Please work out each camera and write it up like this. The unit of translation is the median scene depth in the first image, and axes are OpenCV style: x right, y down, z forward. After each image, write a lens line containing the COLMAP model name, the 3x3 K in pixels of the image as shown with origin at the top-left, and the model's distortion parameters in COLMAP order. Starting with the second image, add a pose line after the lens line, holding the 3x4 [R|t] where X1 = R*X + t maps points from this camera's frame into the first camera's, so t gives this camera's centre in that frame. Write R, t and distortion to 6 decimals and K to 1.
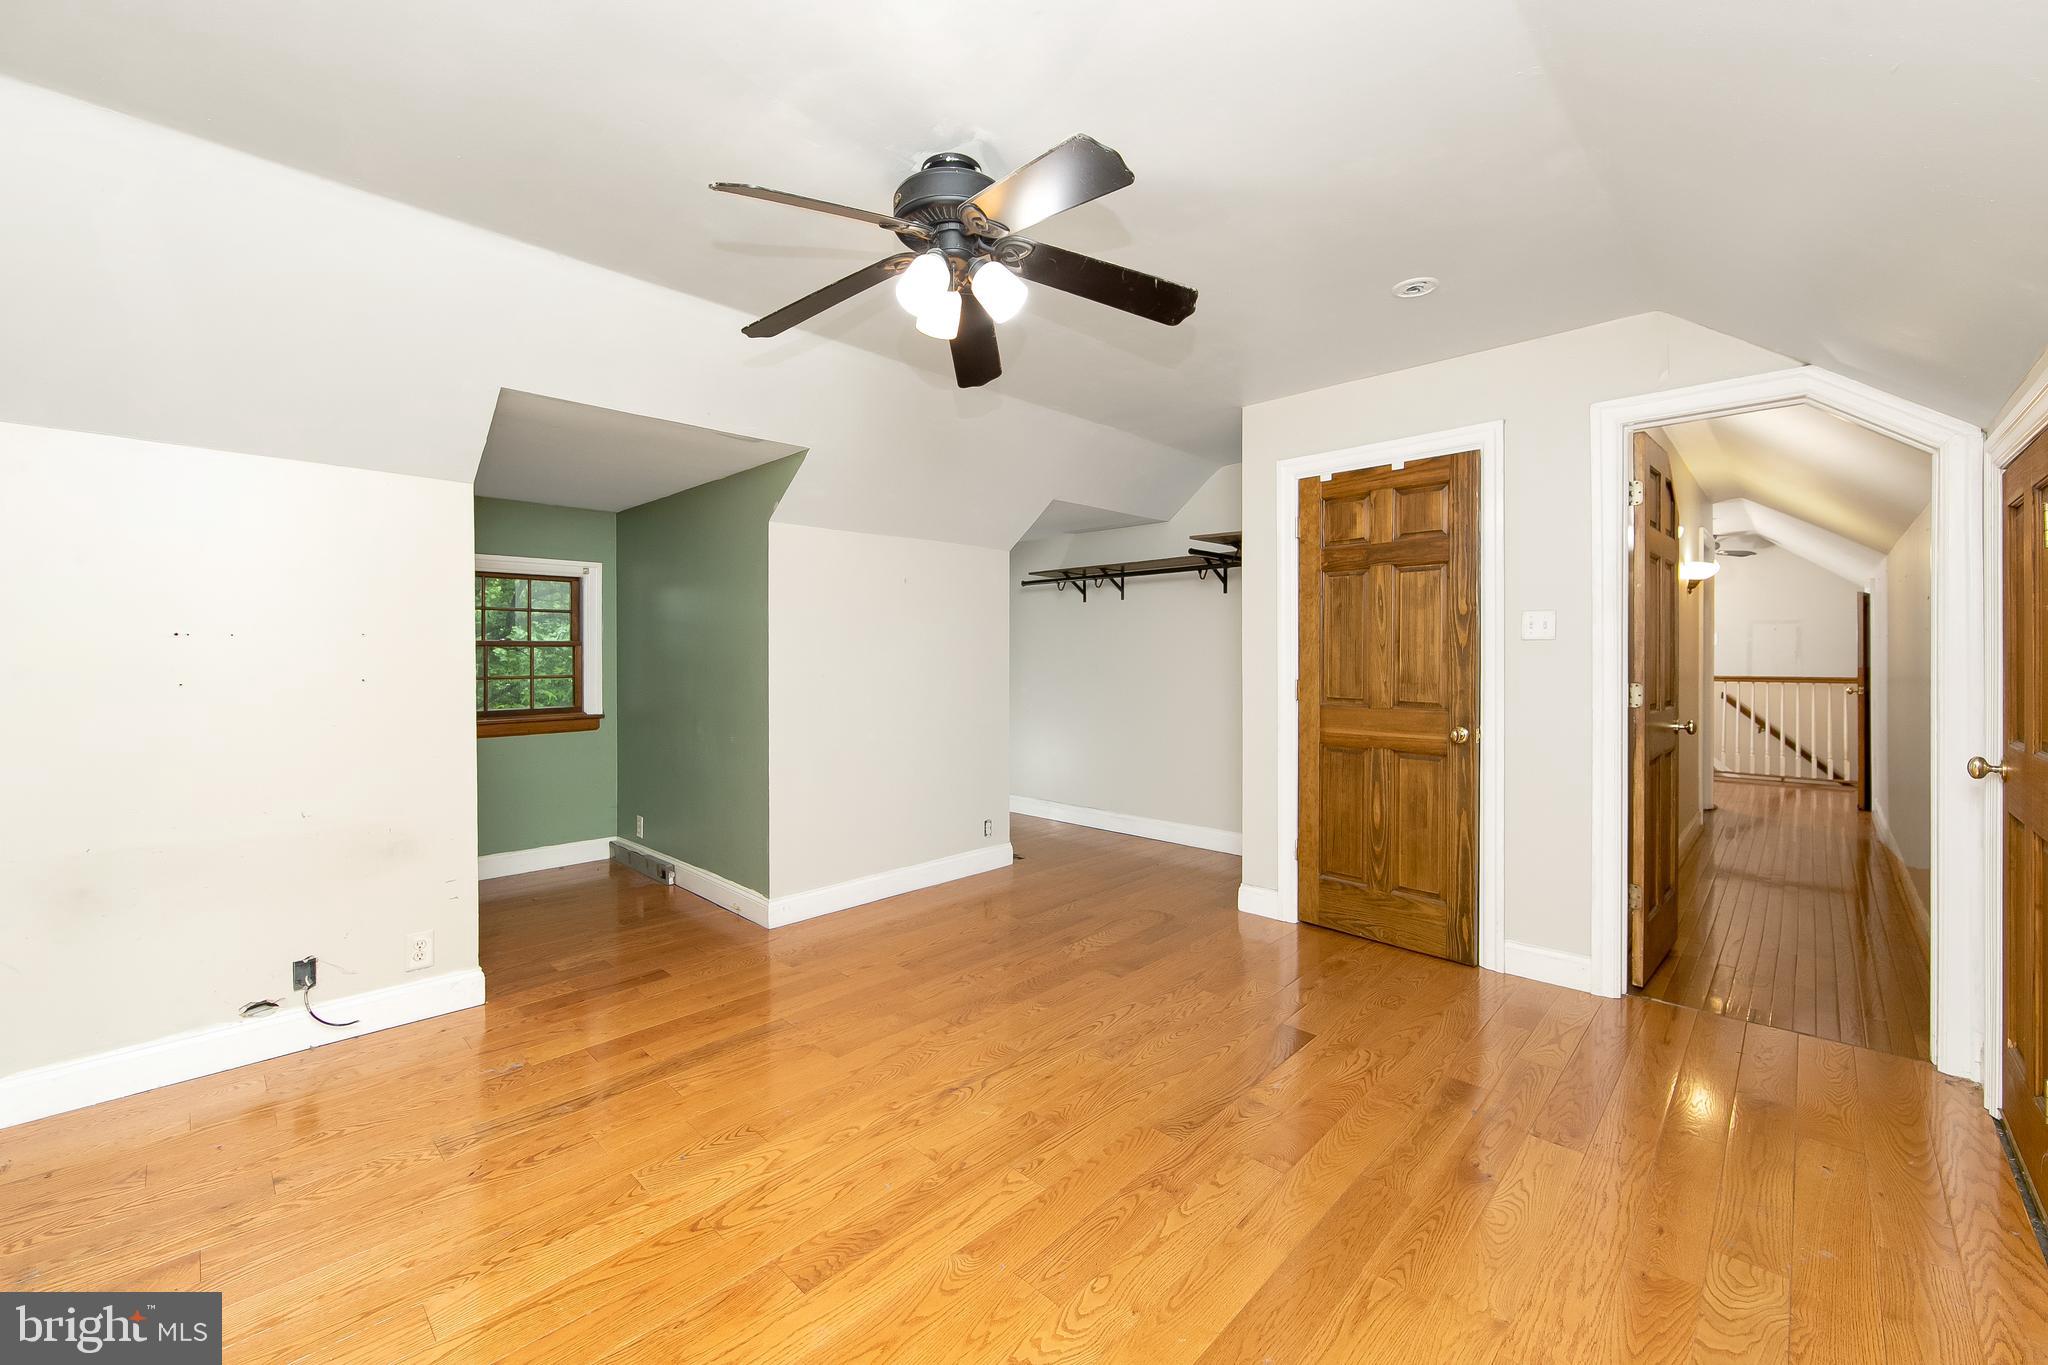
lens RADIAL K [[826.7, 0, 1014.7], [0, 826.7, 651.4], [0, 0, 1]] dist [-0.003554, -0.000735]
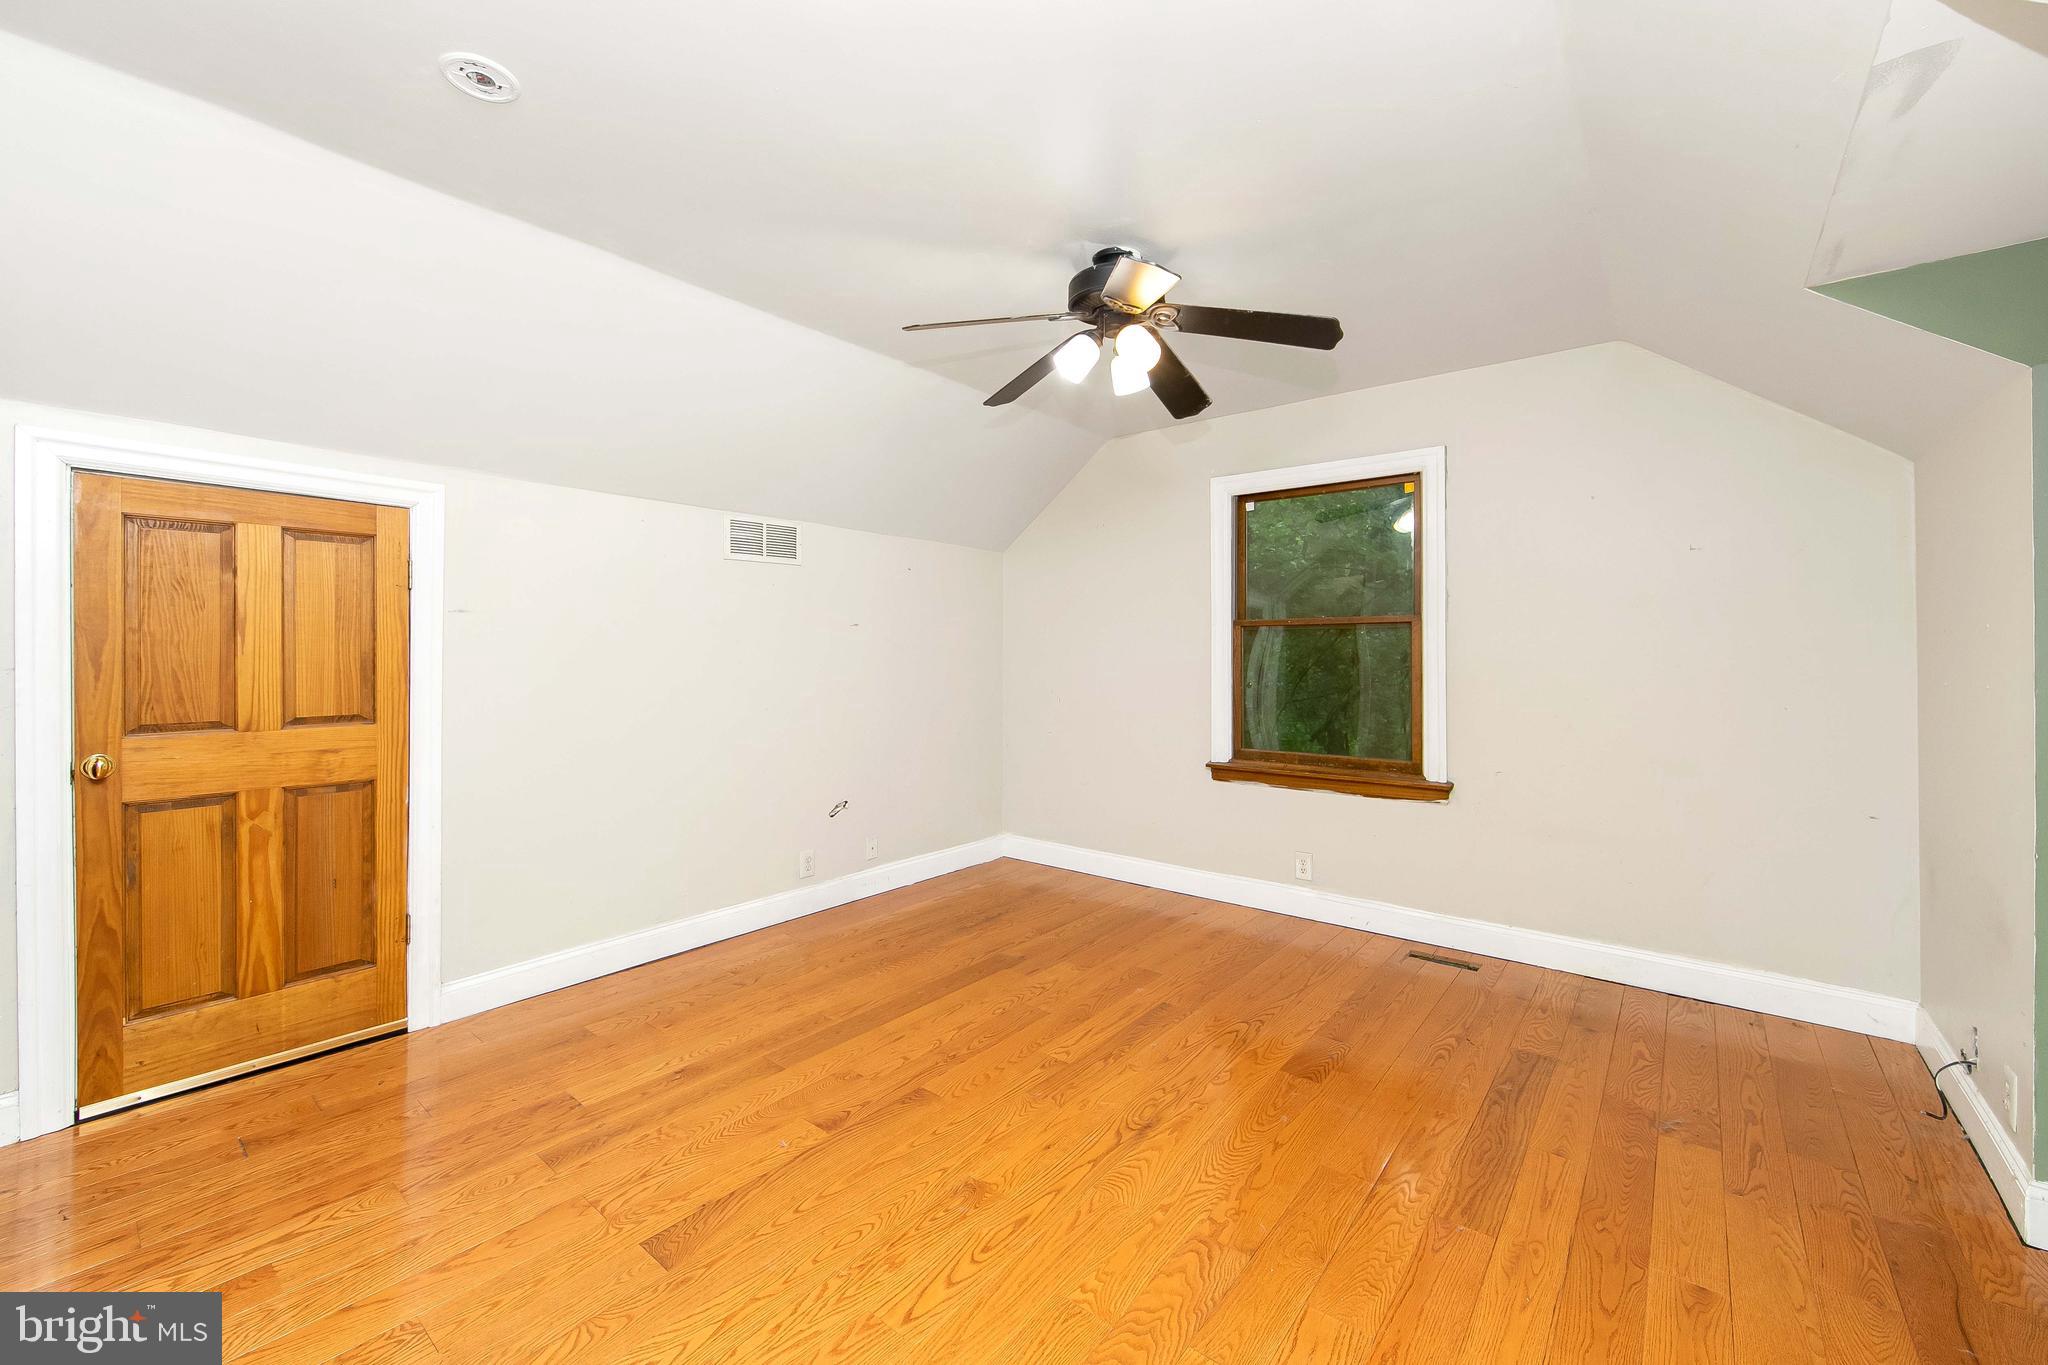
lens RADIAL K [[826.7, 0, 1014.7], [0, 826.7, 651.4], [0, 0, 1]] dist [-0.003554, -0.000735]
pose [[-0.996696, 0.001474, -0.081213, 0.154733], [0.002033, 0.999975, -0.006805, 0.016274], [0.081201, -0.006947, -0.996674, 2.011171]]
